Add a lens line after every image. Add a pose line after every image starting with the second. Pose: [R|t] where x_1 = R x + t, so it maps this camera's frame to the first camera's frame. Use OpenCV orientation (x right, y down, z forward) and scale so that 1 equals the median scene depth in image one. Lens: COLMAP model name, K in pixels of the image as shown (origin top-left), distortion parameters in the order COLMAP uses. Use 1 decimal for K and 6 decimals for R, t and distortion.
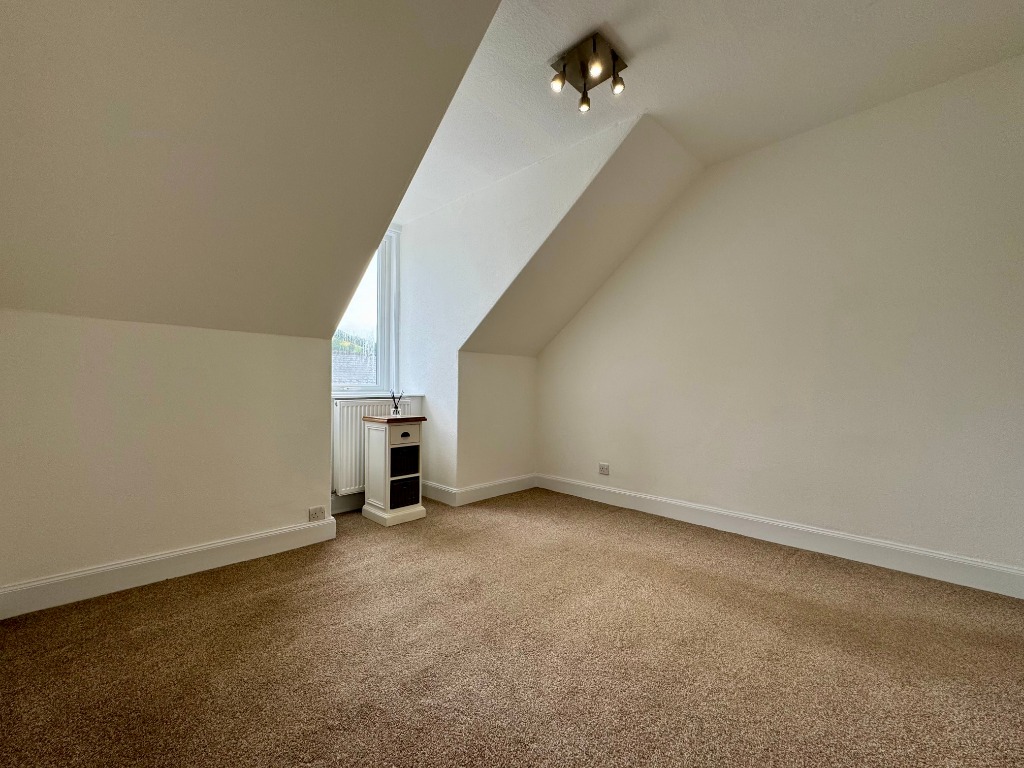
lens RADIAL K [[411.9, 0, 512.0], [0, 411.9, 384.0], [0, 0, 1]] dist [-0.000768, -0.000063]
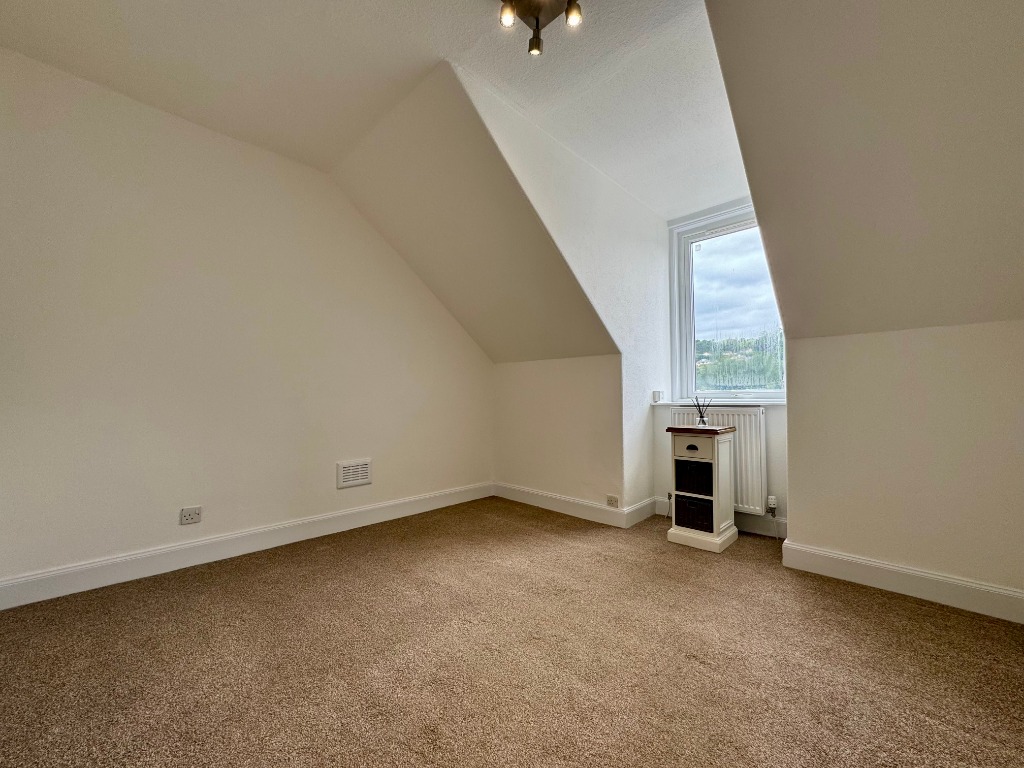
lens RADIAL K [[411.9, 0, 512.0], [0, 411.9, 384.0], [0, 0, 1]] dist [-0.000768, -0.000063]
pose [[0.006725, -0.032290, -0.999456, 0.640811], [0.018799, 0.999306, -0.032159, 0.007692], [0.999801, -0.018572, 0.007327, 0.619462]]
